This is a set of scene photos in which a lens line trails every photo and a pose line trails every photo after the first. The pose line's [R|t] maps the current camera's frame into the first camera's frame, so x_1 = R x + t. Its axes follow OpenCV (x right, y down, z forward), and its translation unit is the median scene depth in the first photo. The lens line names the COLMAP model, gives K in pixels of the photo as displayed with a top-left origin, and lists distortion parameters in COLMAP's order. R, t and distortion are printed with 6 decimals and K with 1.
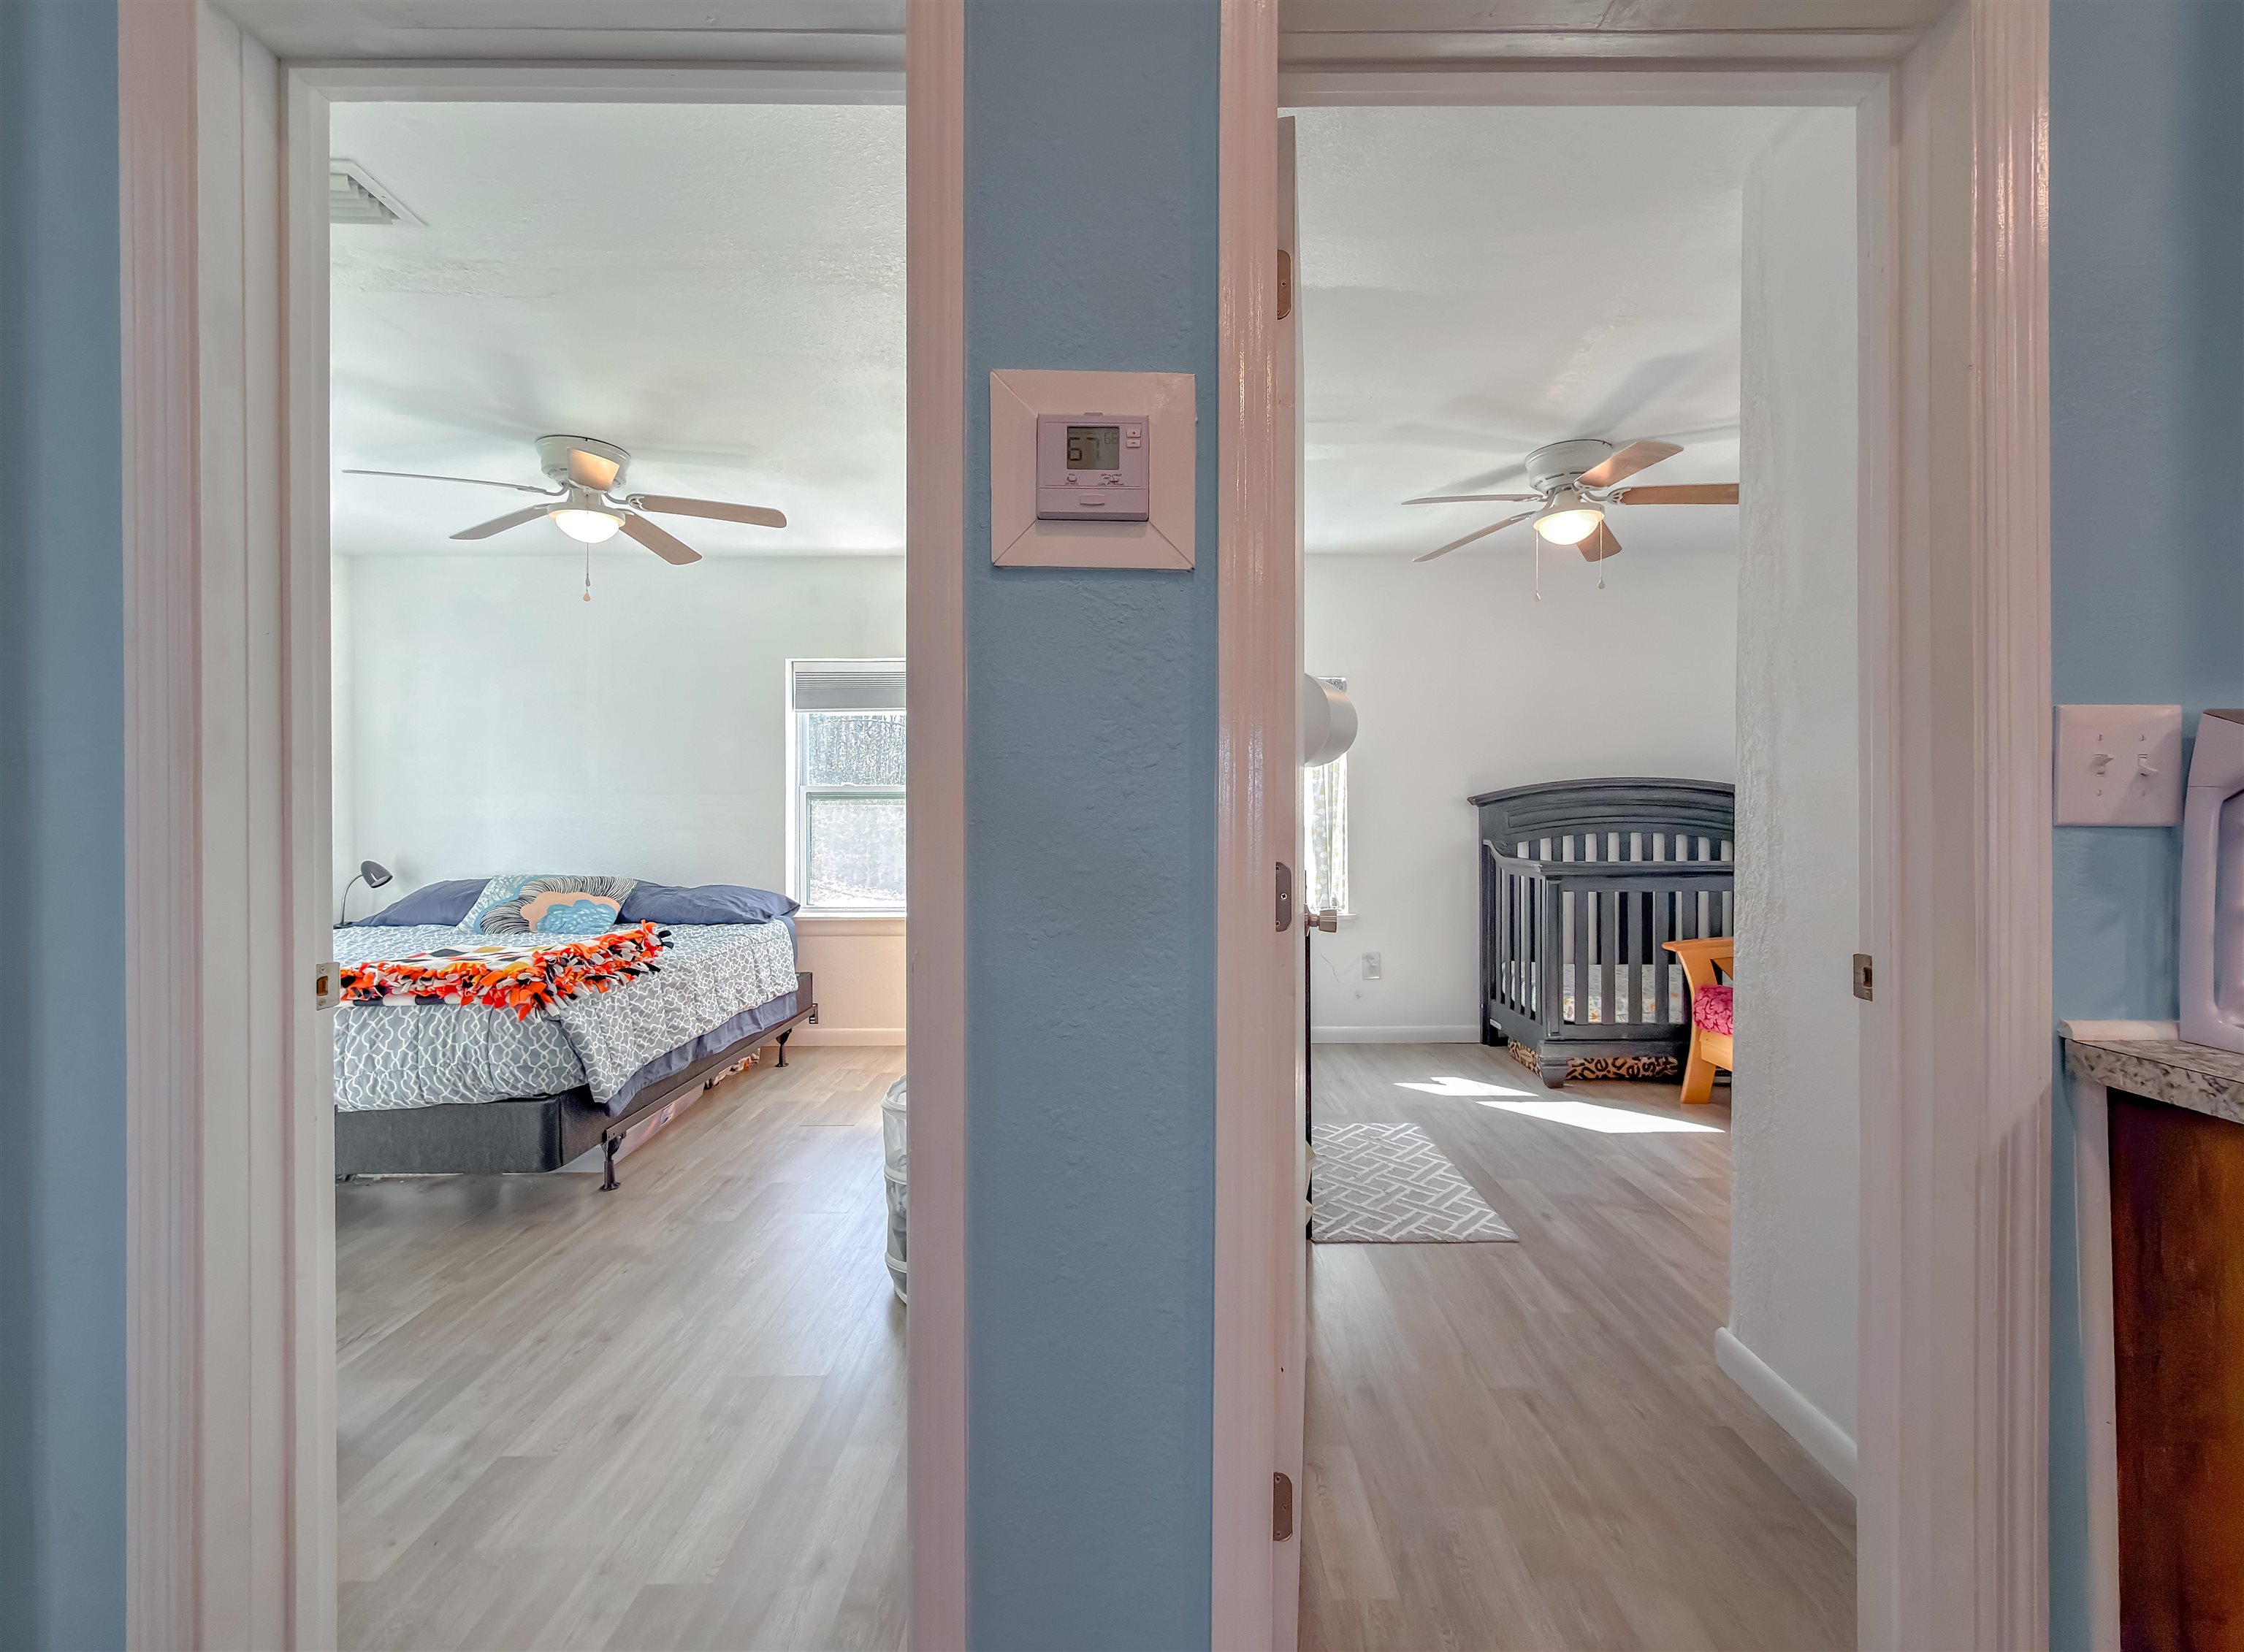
lens RADIAL K [[1060.5, 0, 1122.0], [0, 1060.5, 826.0], [0, 0, 1]] dist [-0.000690, -0.000055]
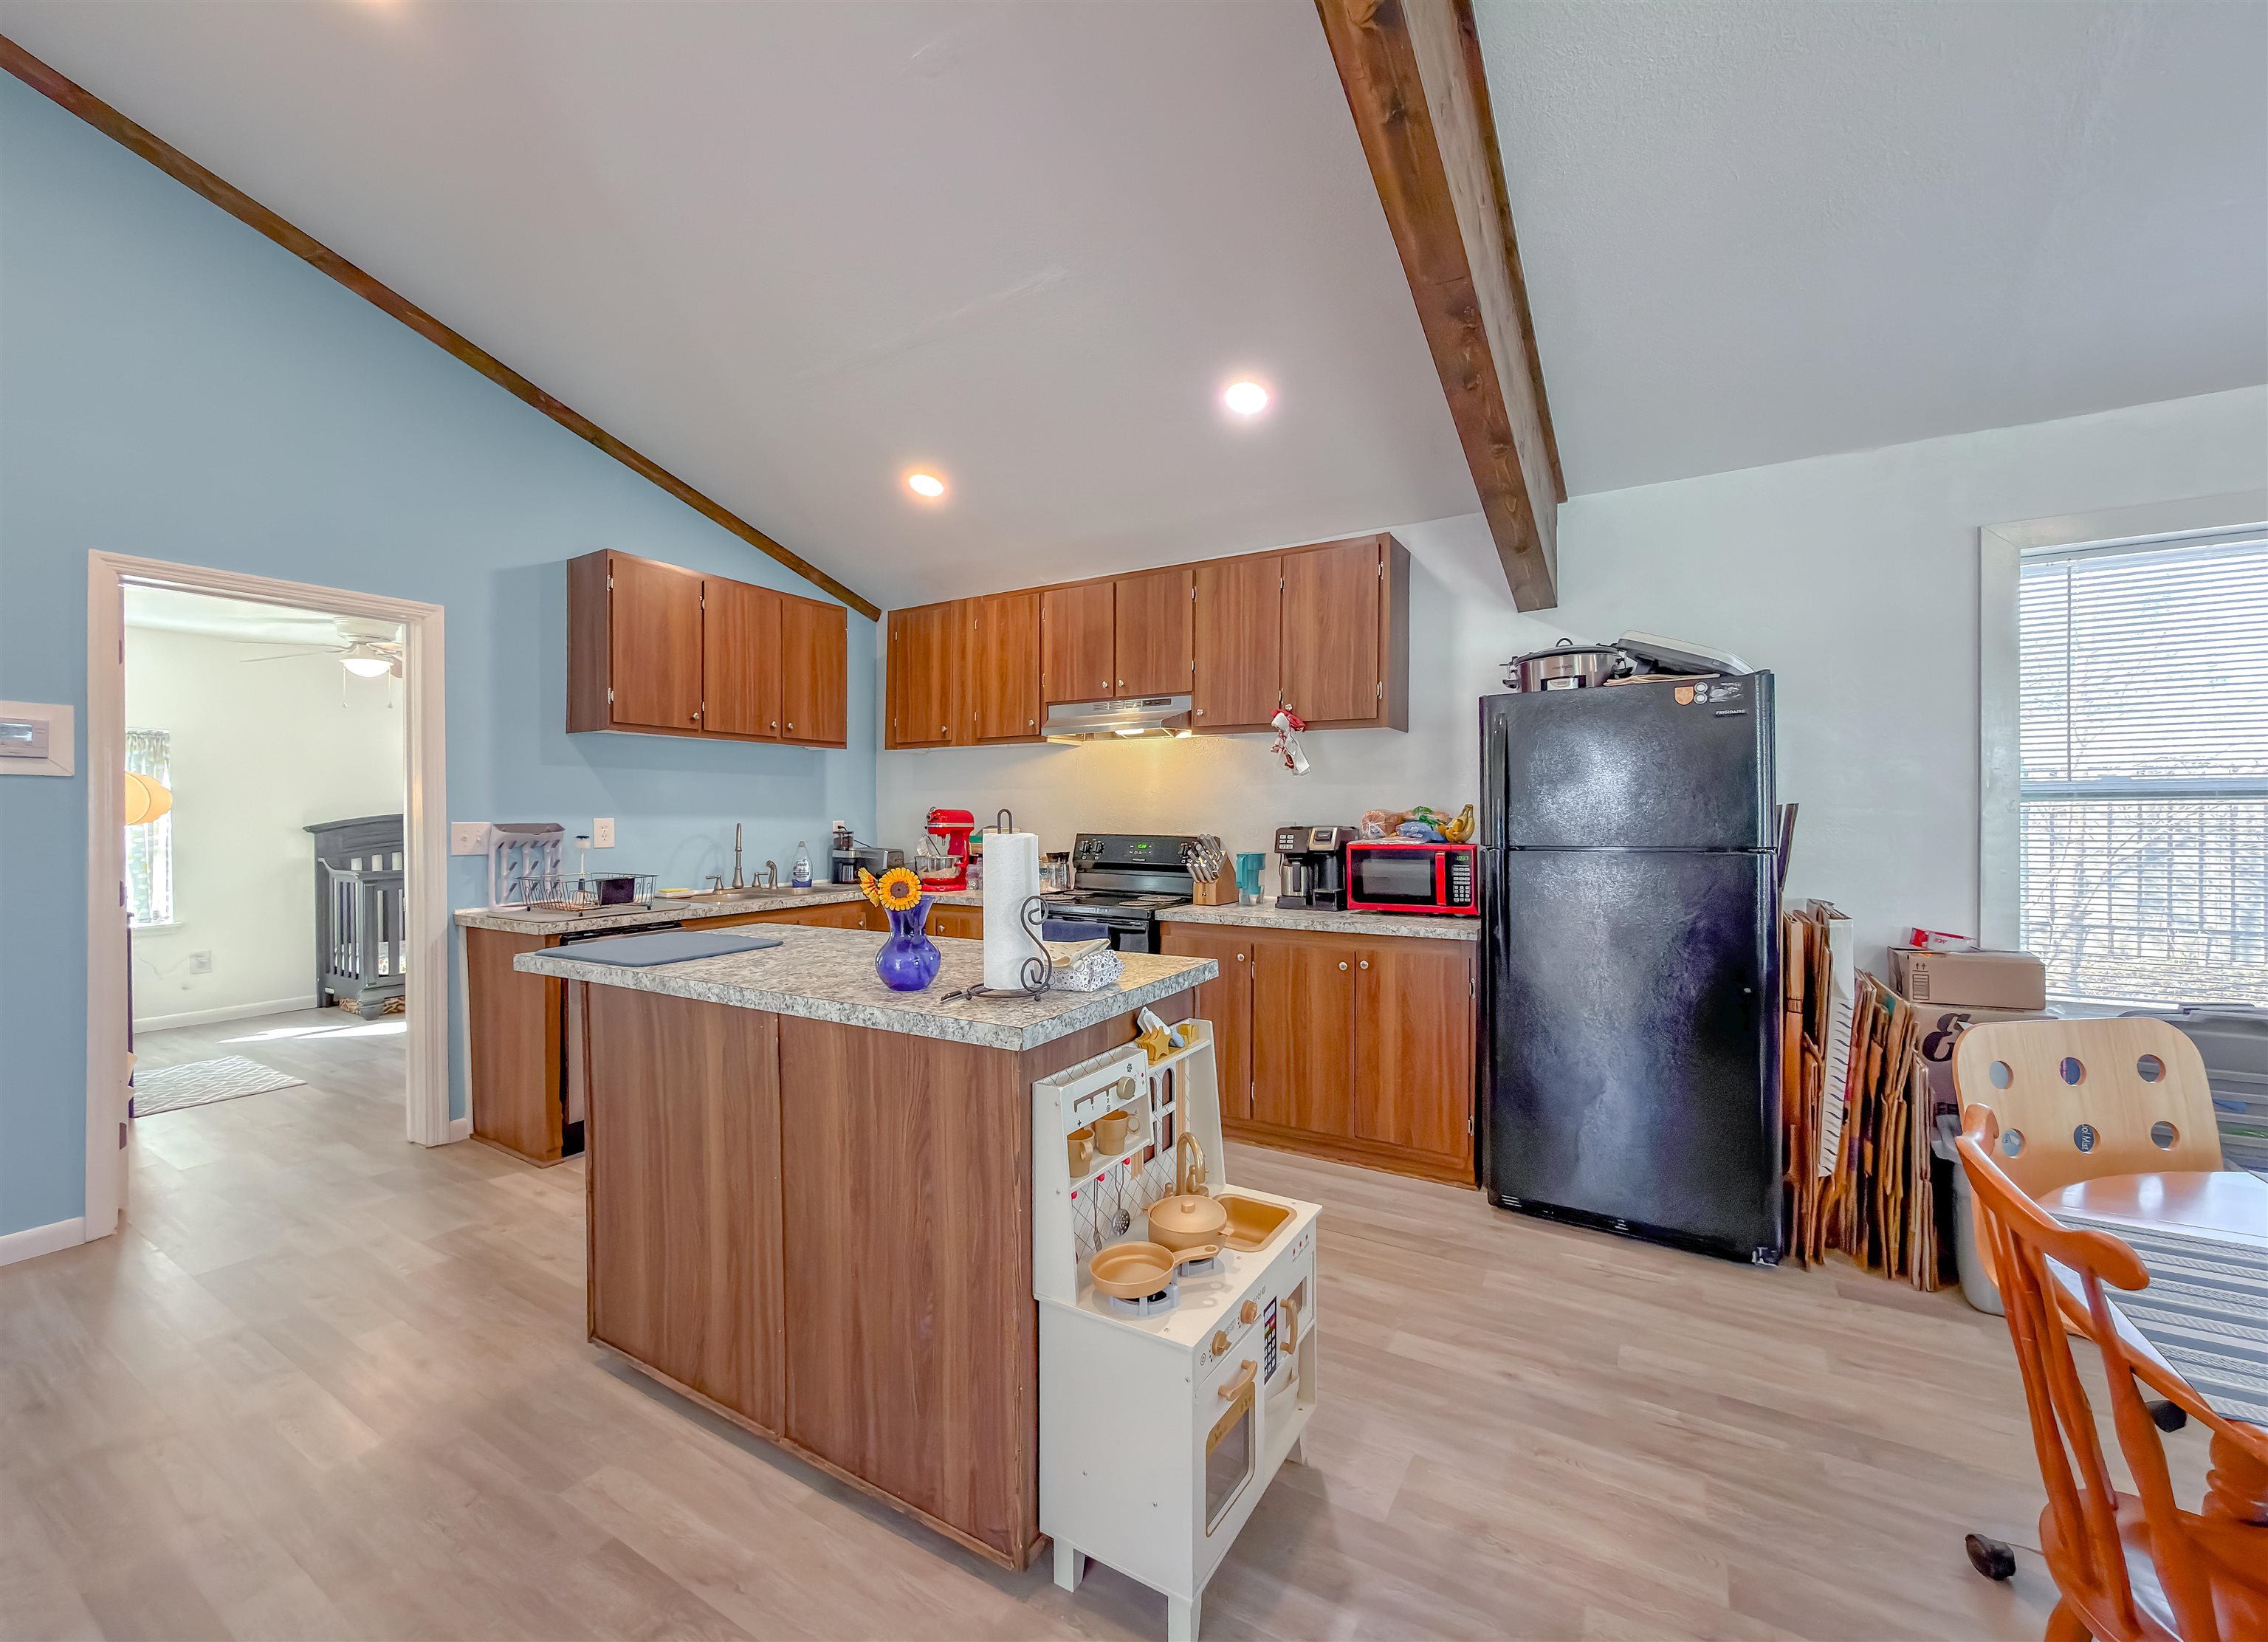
lens RADIAL K [[892.2, 0, 1178.3], [0, 892.2, 814.5], [0, 0, 1]] dist [-0.000818, -0.000044]
pose [[0.498281, -0.000597, 0.867015, -0.114798], [0.016303, 0.999829, -0.008682, -0.016774], [-0.866862, 0.018461, 0.498206, -0.595850]]
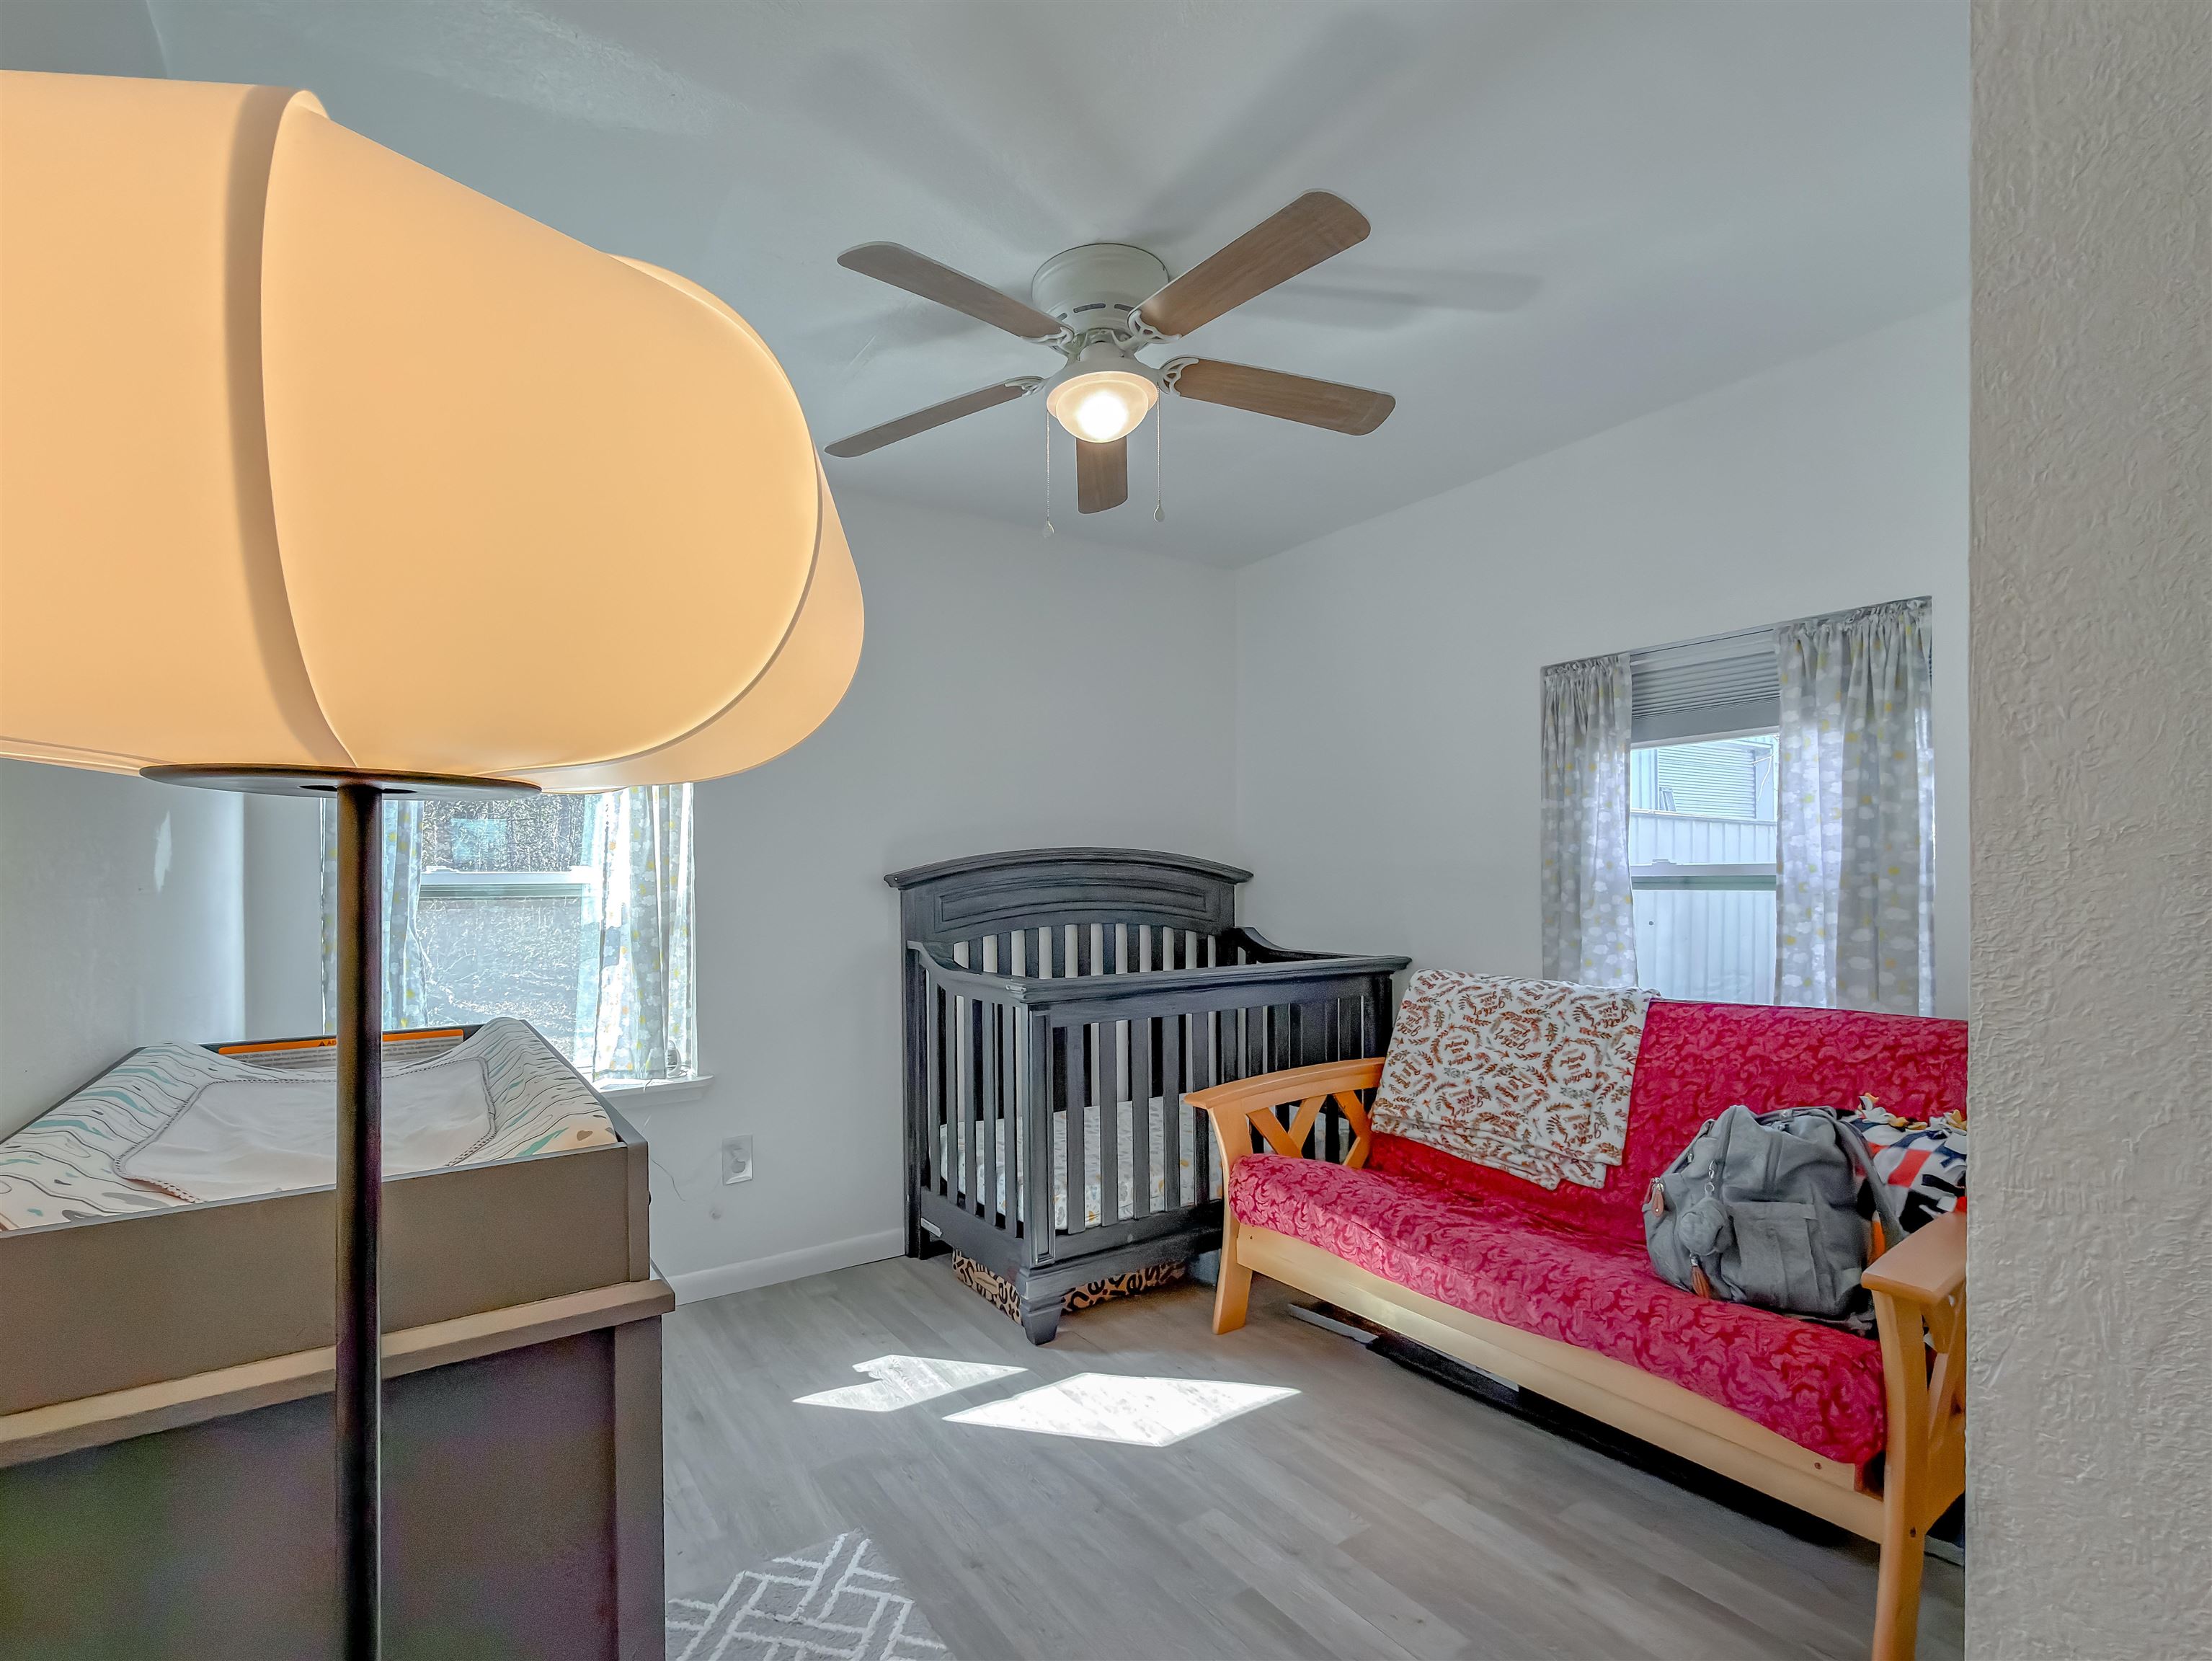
lens RADIAL K [[973.9, 0, 991.7], [0, 973.9, 877.1], [0, 0, 1]] dist [-0.000102, 0.000173]
pose [[0.852954, -0.000442, 0.521987, 0.082467], [0.008077, 0.999891, -0.012352, -0.020268], [-0.521924, 0.014752, 0.852864, 0.520611]]
